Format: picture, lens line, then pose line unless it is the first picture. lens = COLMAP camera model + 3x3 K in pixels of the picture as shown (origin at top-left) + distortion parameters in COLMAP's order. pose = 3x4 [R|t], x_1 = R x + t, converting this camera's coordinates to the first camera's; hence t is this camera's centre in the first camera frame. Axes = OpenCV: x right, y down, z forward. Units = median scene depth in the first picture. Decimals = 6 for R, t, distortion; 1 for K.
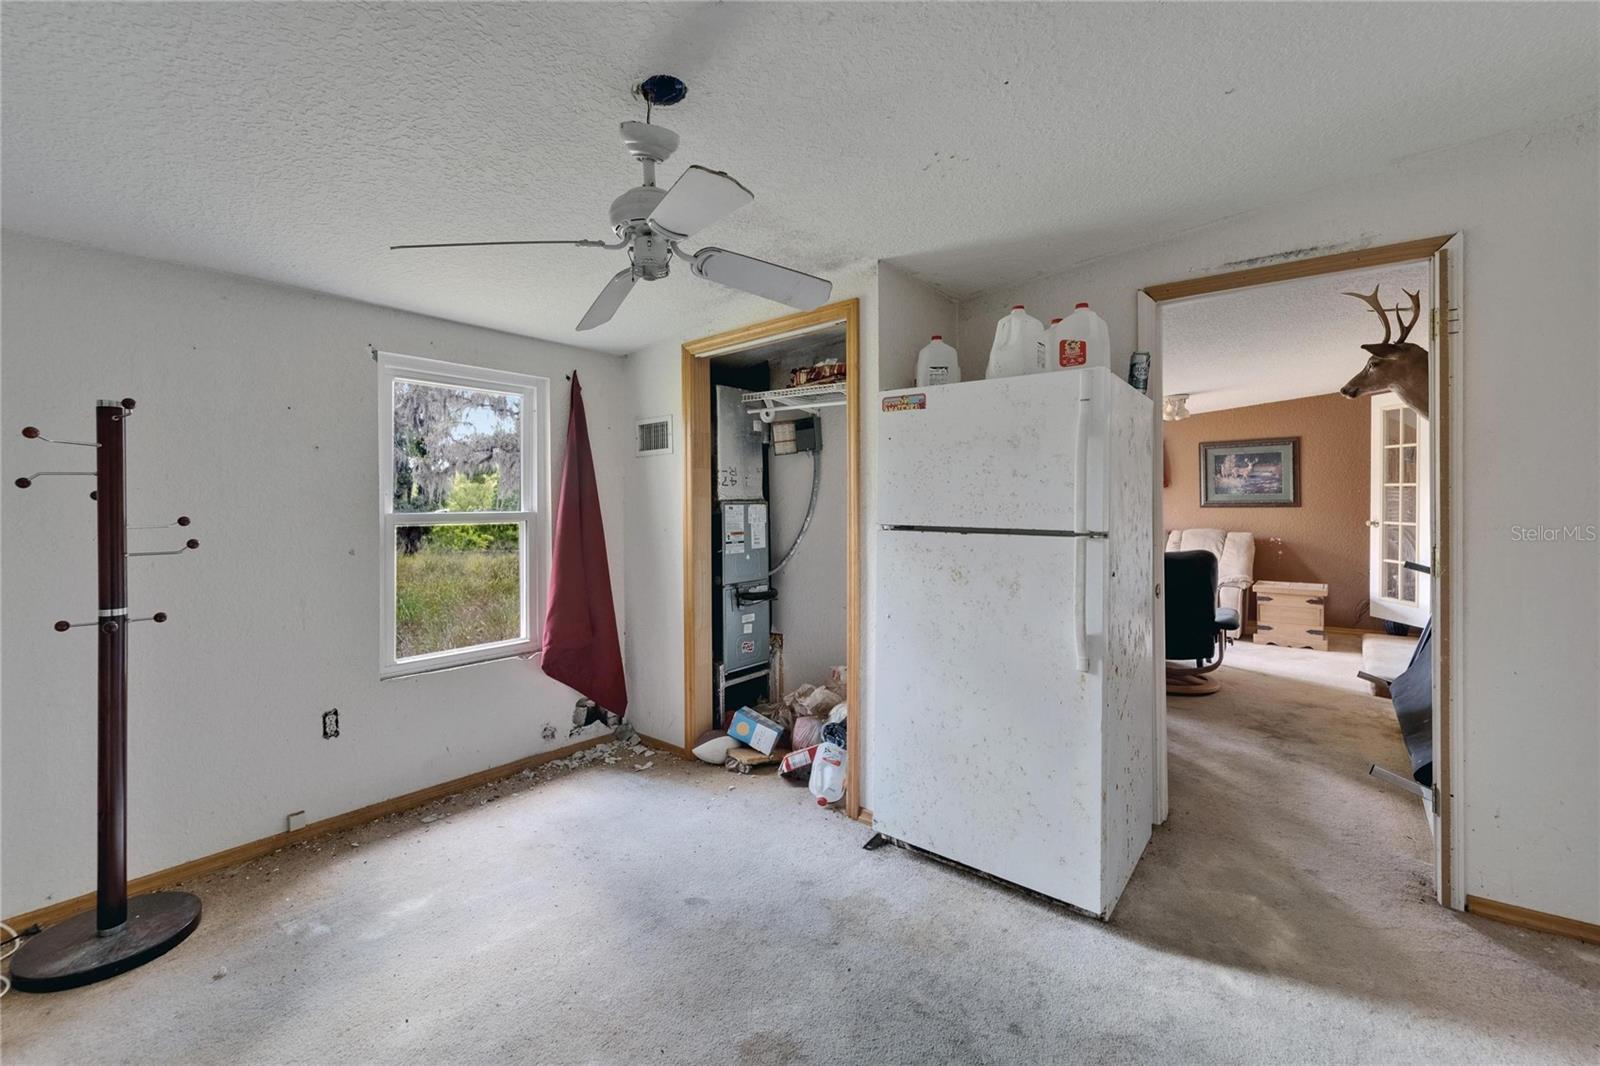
lens RADIAL K [[647.1, 0, 799.1], [0, 647.1, 512.2], [0, 0, 1]] dist [0.004085, -0.001401]
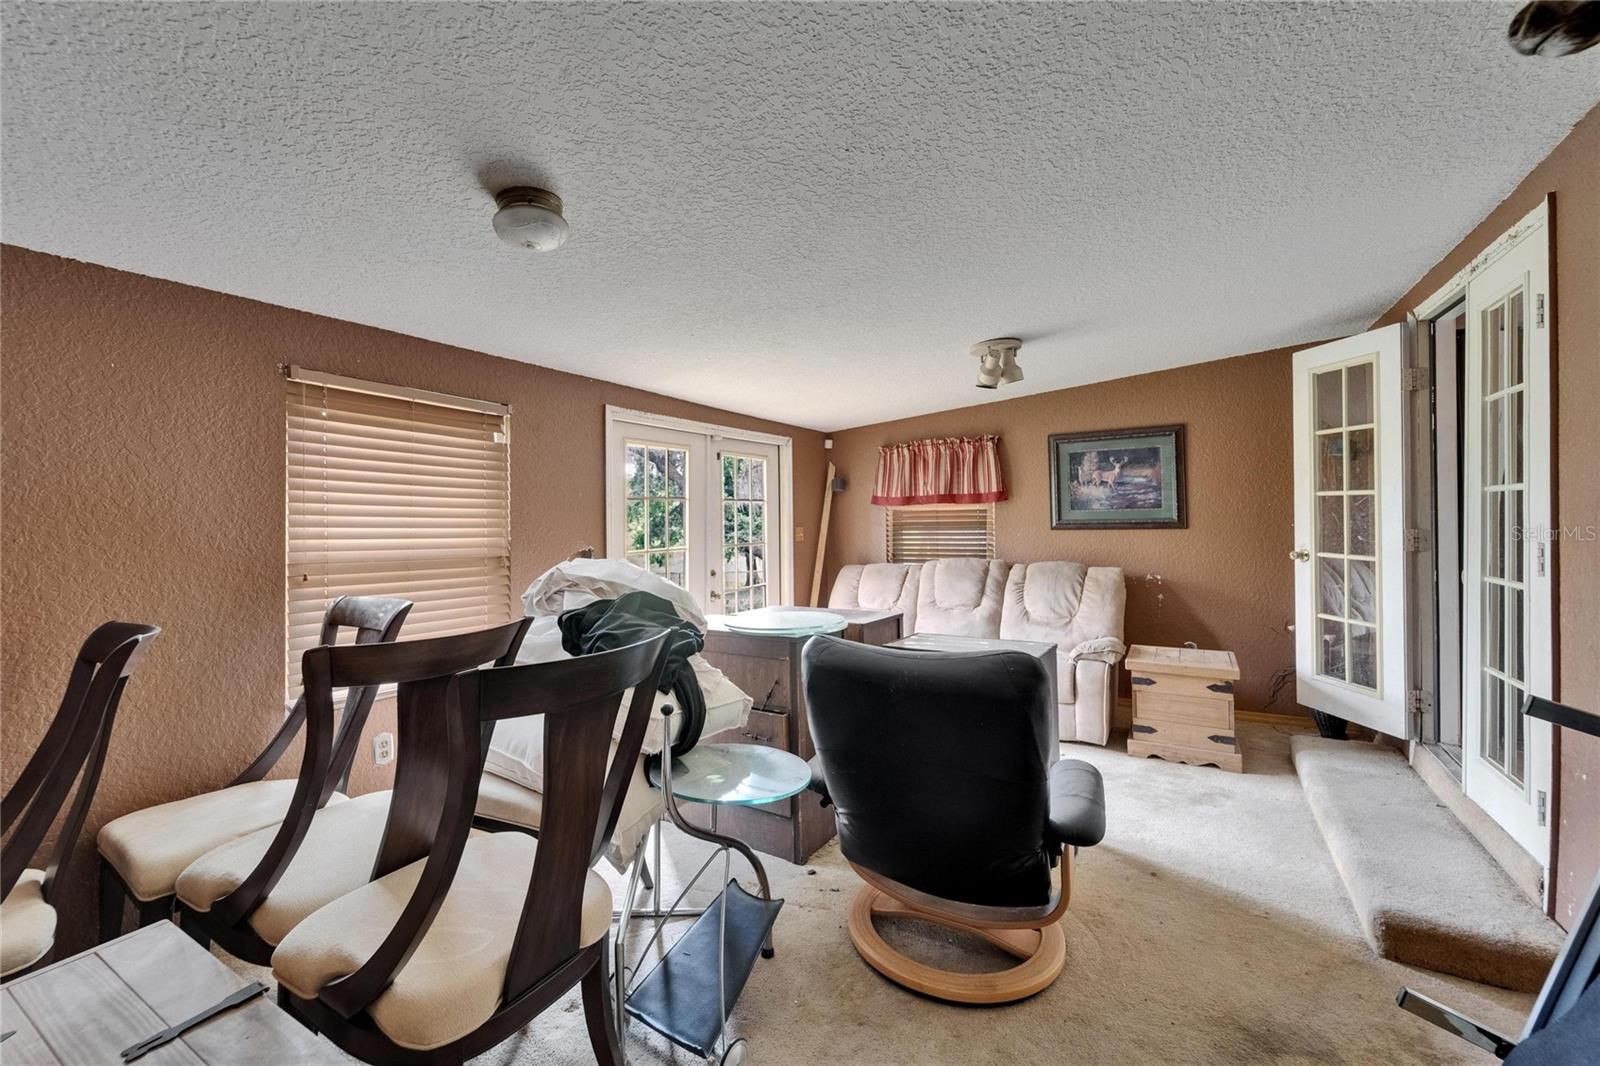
lens RADIAL K [[647.1, 0, 793.4], [0, 647.1, 525.0], [0, 0, 1]] dist [0.004085, -0.001401]
pose [[0.989087, -0.009592, 0.147021, 0.266654], [0.010724, 0.999919, -0.006911, -0.011221], [-0.146942, 0.008412, 0.989109, 0.389060]]
